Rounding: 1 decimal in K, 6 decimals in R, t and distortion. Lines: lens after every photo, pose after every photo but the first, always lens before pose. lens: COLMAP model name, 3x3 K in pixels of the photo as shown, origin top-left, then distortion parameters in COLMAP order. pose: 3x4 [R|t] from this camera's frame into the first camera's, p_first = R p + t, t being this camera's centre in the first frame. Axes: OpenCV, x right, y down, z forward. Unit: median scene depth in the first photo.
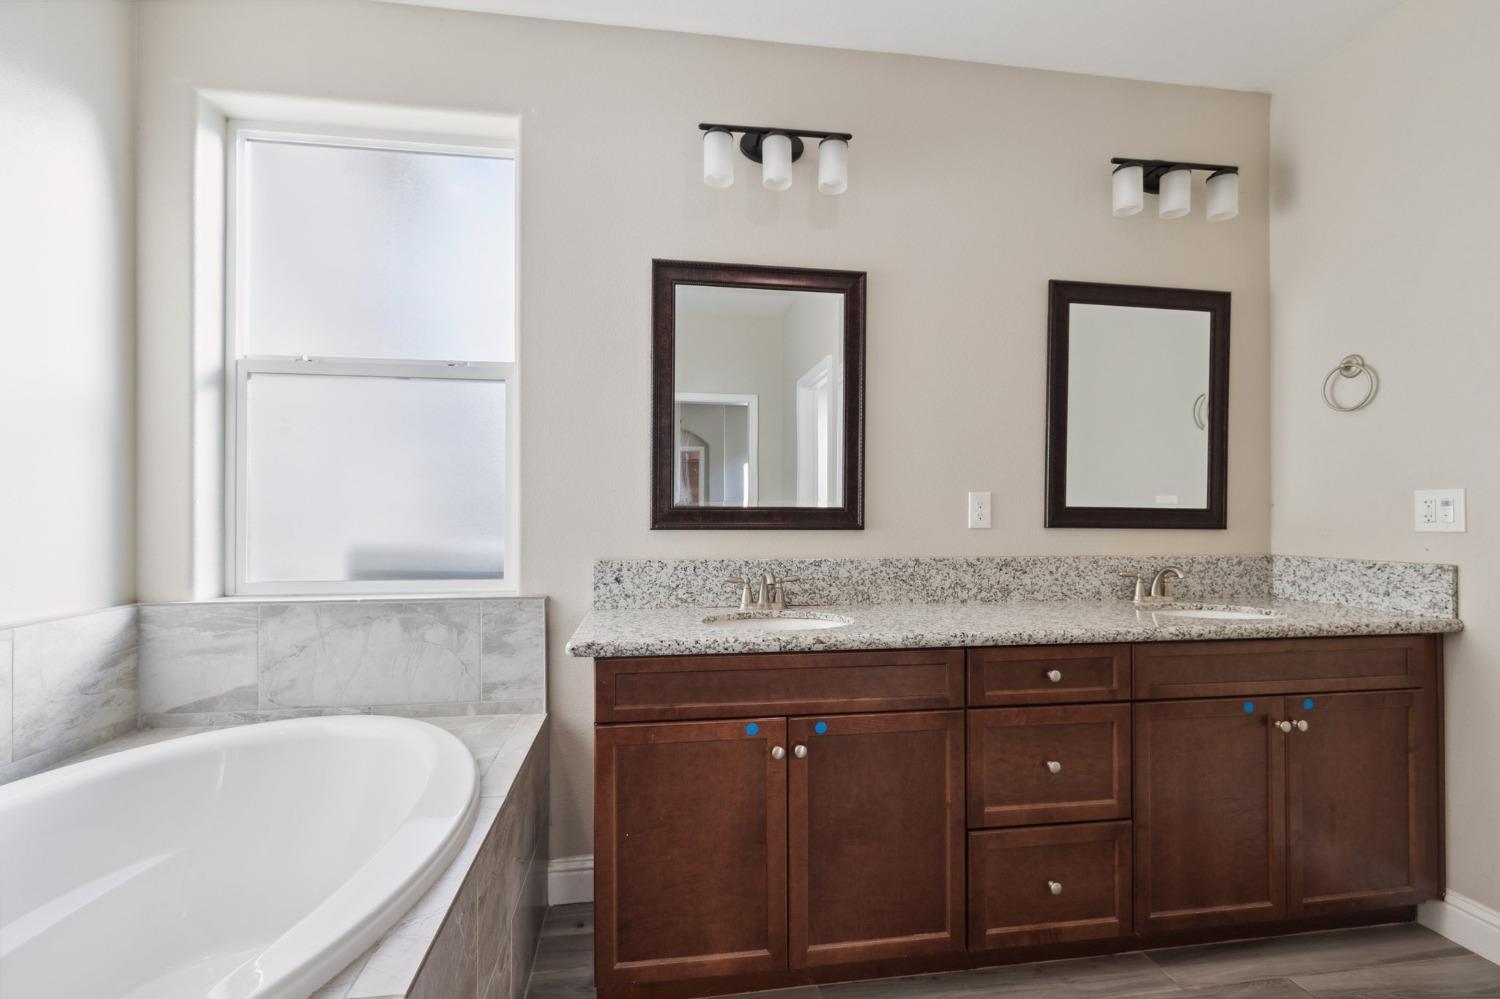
lens RADIAL K [[678.3, 0, 750.9], [0, 678.3, 508.0], [0, 0, 1]] dist [0.004344, -0.000305]
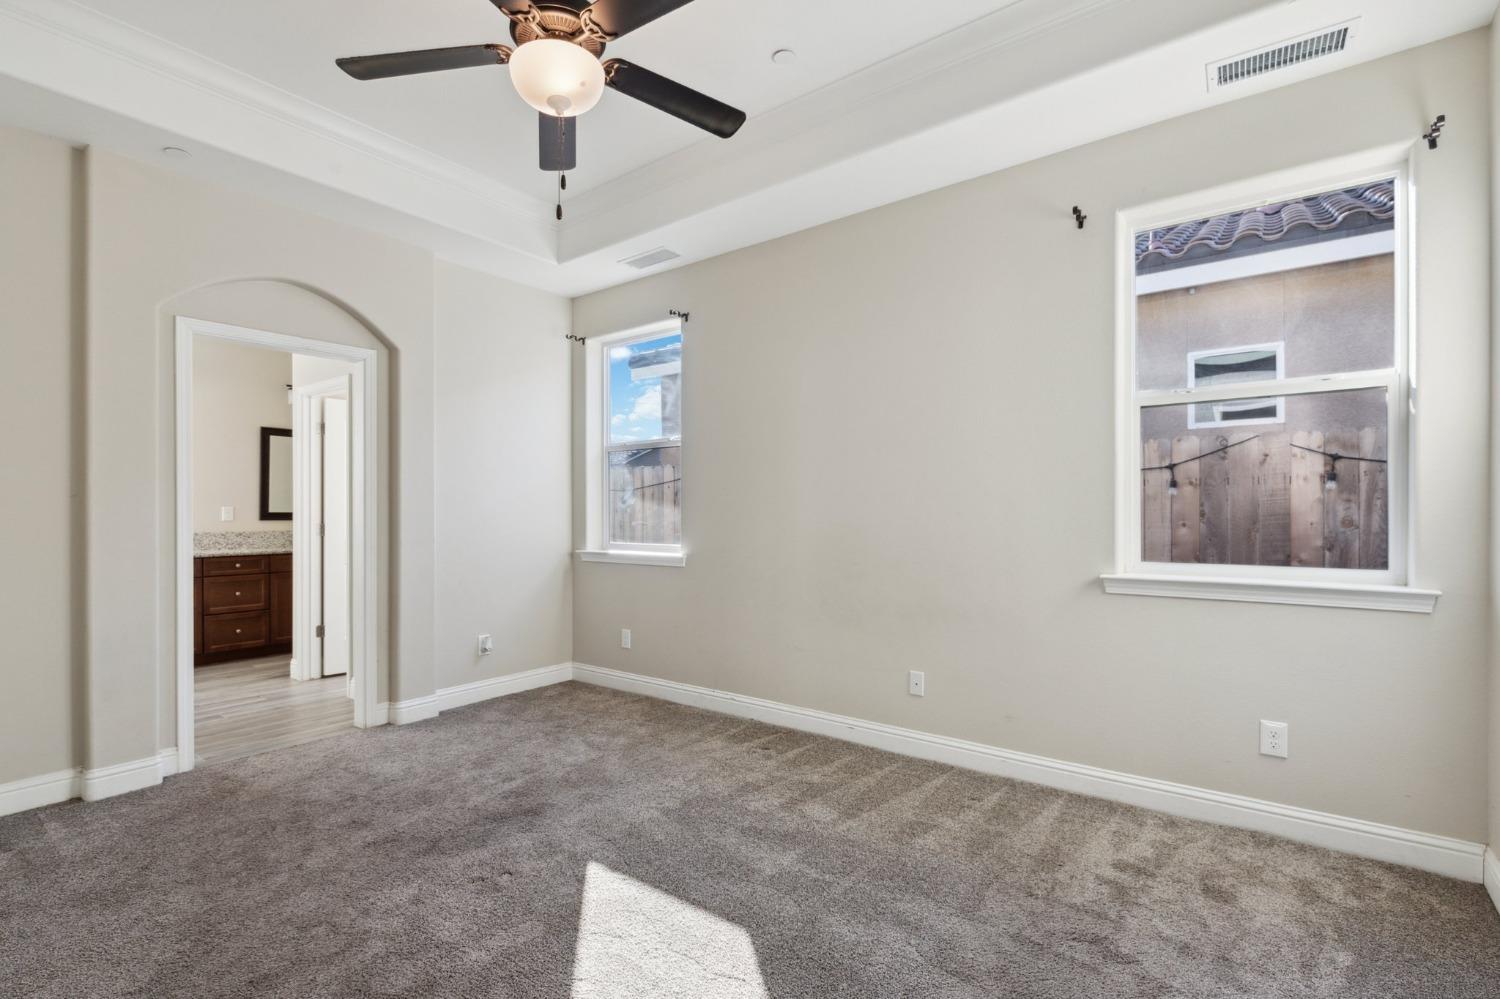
lens RADIAL K [[678.3, 0, 747.5], [0, 678.3, 503.7], [0, 0, 1]] dist [0.004344, -0.000305]
pose [[0.706539, -0.003134, 0.707668, -0.126079], [-0.002250, 0.999975, 0.006675, -0.074532], [-0.707671, -0.006308, 0.706514, -2.938382]]
